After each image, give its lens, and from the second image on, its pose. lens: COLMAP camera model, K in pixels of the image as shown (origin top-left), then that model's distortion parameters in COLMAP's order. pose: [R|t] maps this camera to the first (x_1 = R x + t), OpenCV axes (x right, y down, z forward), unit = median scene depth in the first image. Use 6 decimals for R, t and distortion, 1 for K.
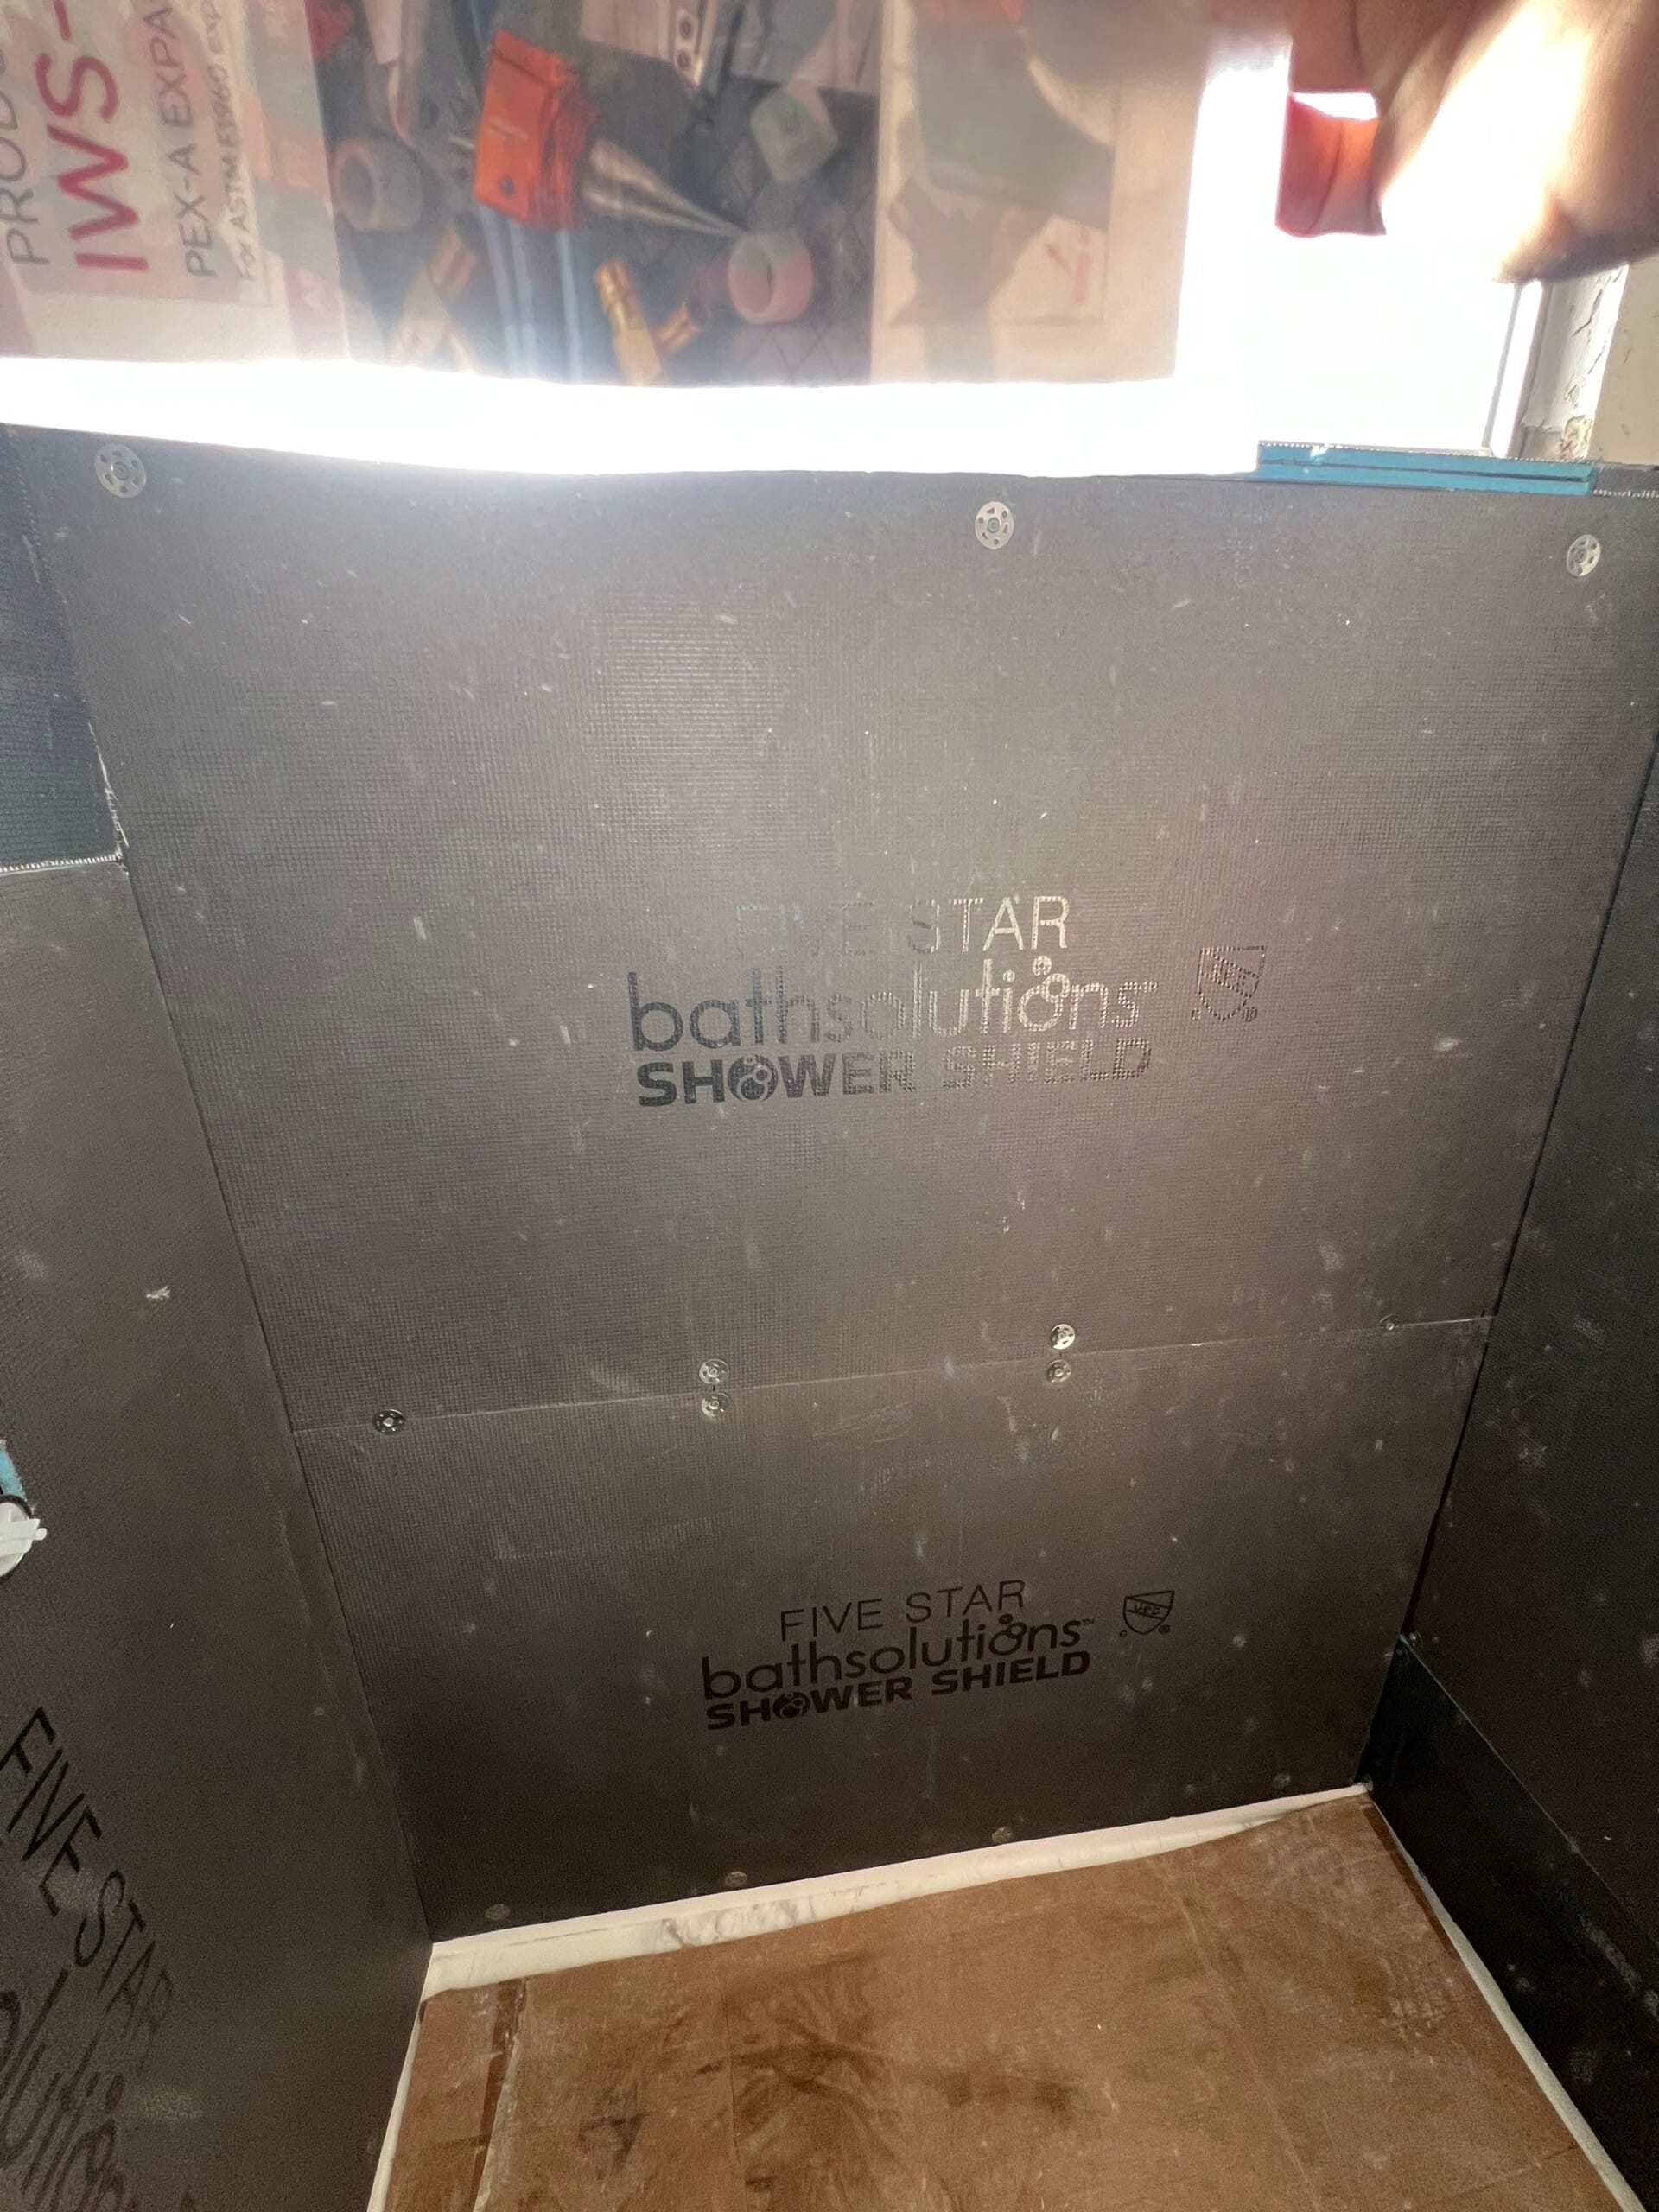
lens RADIAL K [[883.3, 0, 828.7], [0, 883.3, 1111.8], [0, 0, 1]] dist [0.000104, 0.001031]
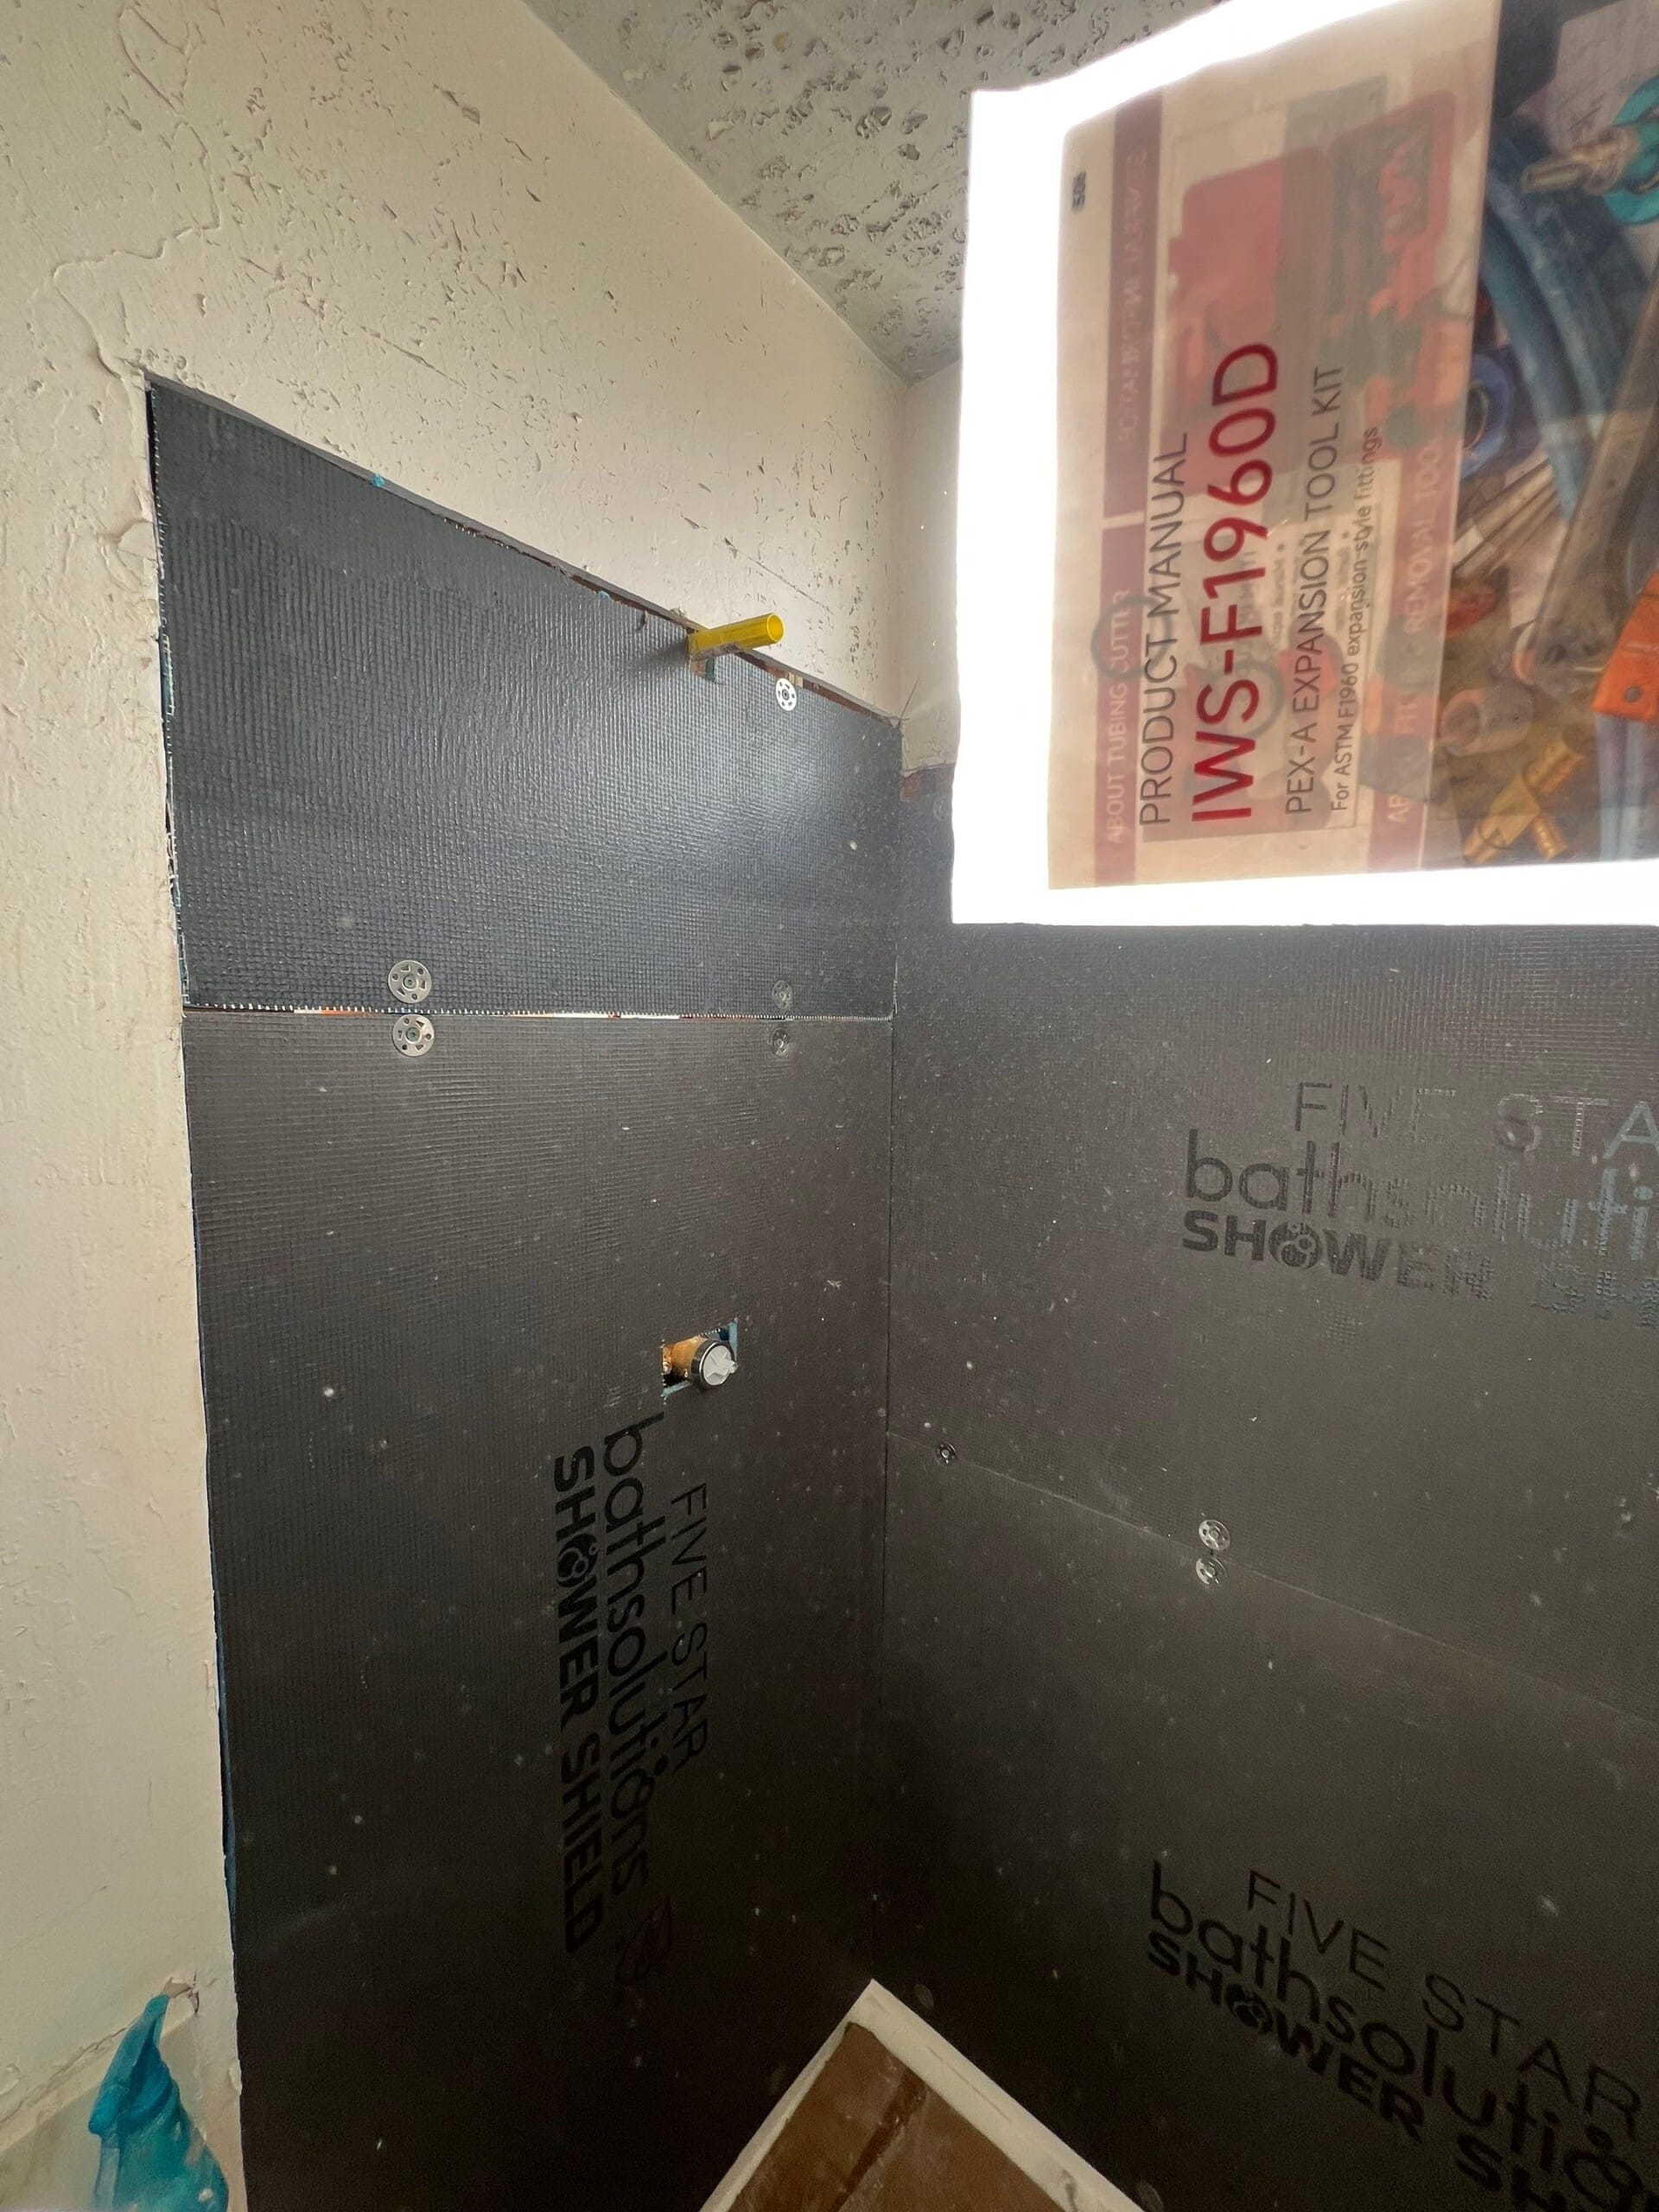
lens RADIAL K [[883.6, 0, 827.6], [0, 883.6, 1112.0], [0, 0, 1]] dist [-0.001728, 0.000519]
pose [[0.678809, 0.105769, -0.726658, 0.276459], [-0.279455, 0.952320, -0.122438, 0.092965], [0.679061, 0.286180, 0.676001, -0.122637]]
